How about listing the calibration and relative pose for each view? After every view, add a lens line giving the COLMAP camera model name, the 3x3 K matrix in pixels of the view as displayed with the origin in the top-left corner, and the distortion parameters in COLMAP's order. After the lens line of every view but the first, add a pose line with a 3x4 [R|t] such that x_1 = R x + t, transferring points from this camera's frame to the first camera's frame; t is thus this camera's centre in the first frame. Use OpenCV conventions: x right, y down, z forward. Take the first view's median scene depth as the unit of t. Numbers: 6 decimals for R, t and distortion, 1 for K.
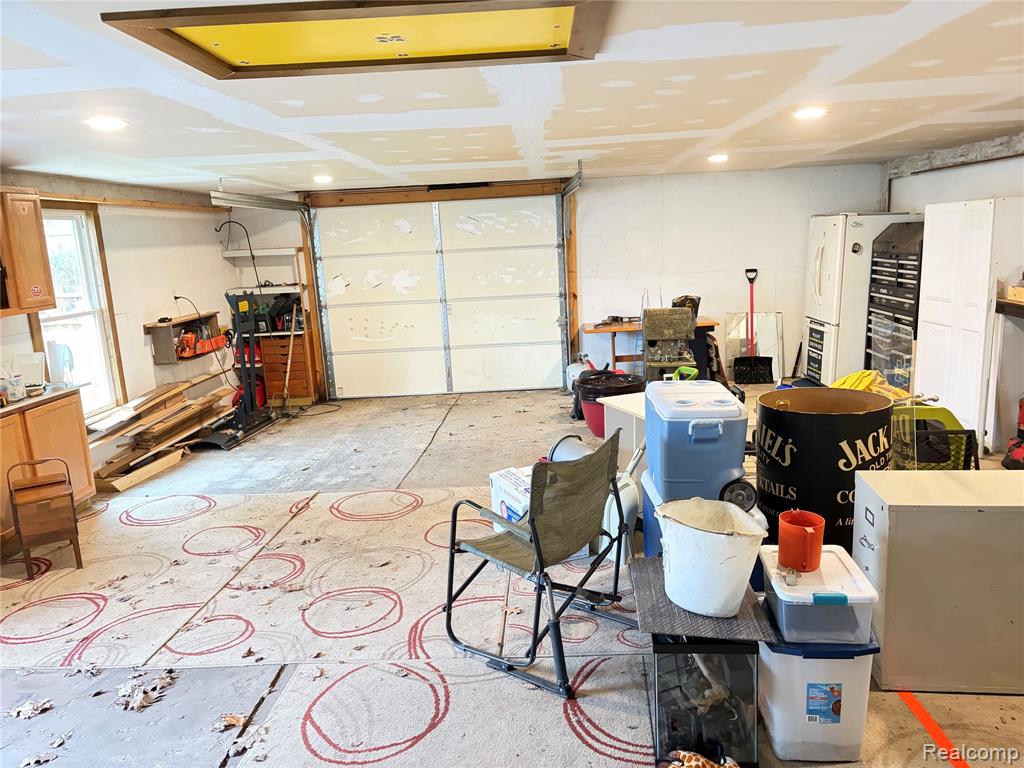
lens RADIAL K [[771.5, 0, 516.7], [0, 771.5, 391.1], [0, 0, 1]] dist [0.056093, -0.054354]
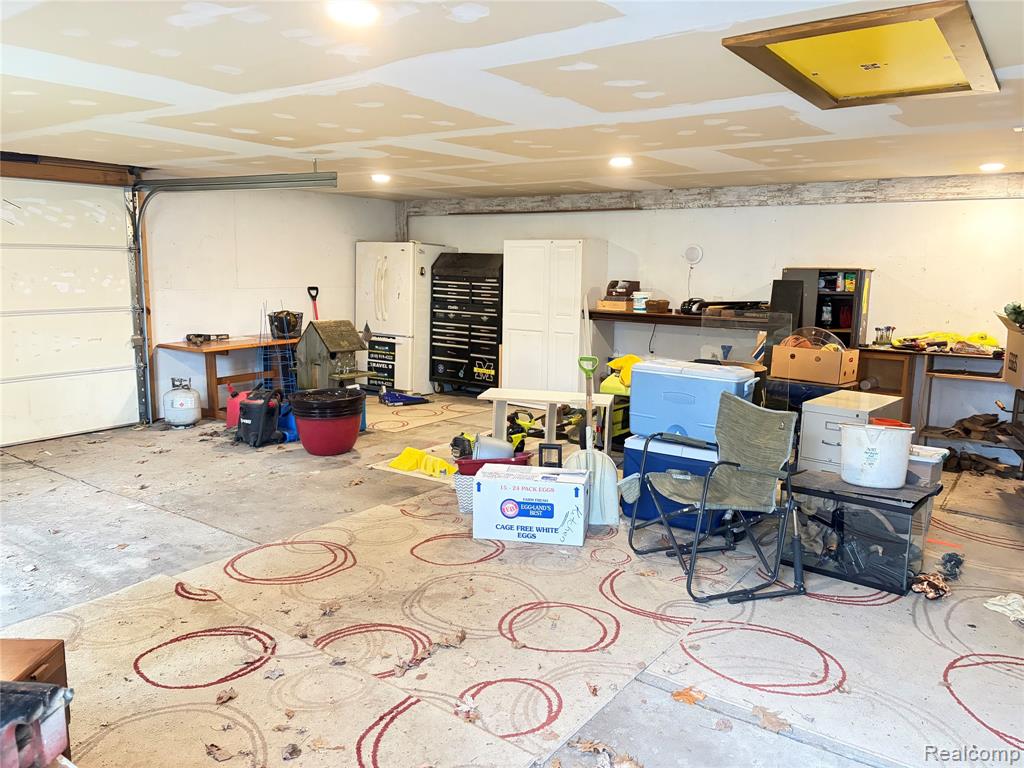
lens RADIAL K [[771.5, 0, 523.0], [0, 771.5, 383.6], [0, 0, 1]] dist [0.056093, -0.054354]
pose [[0.542699, -0.070720, 0.836945, -0.548422], [0.117814, 0.993007, 0.007513, -0.006471], [-0.831624, 0.094526, 0.547236, 0.287997]]
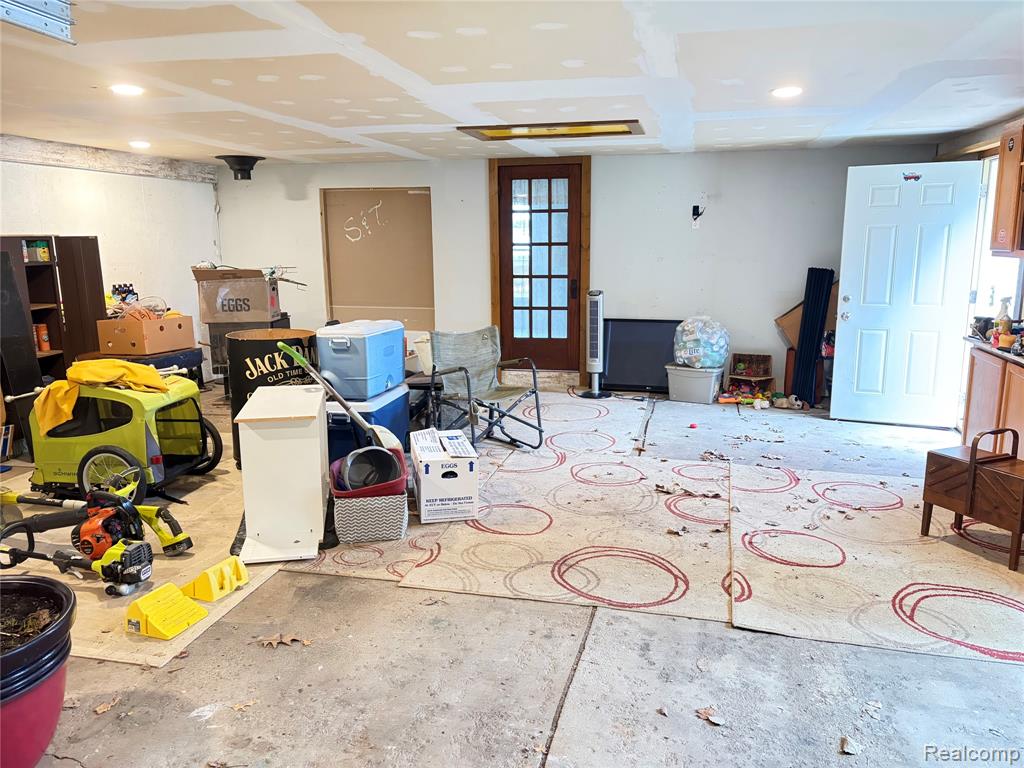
lens RADIAL K [[771.5, 0, 512.1], [0, 771.5, 382.9], [0, 0, 1]] dist [0.056093, -0.054354]
pose [[-0.980464, 0.019829, 0.195698, -0.178748], [0.090925, 0.927920, 0.361521, -0.212802], [-0.174423, 0.372252, -0.911595, 1.249515]]
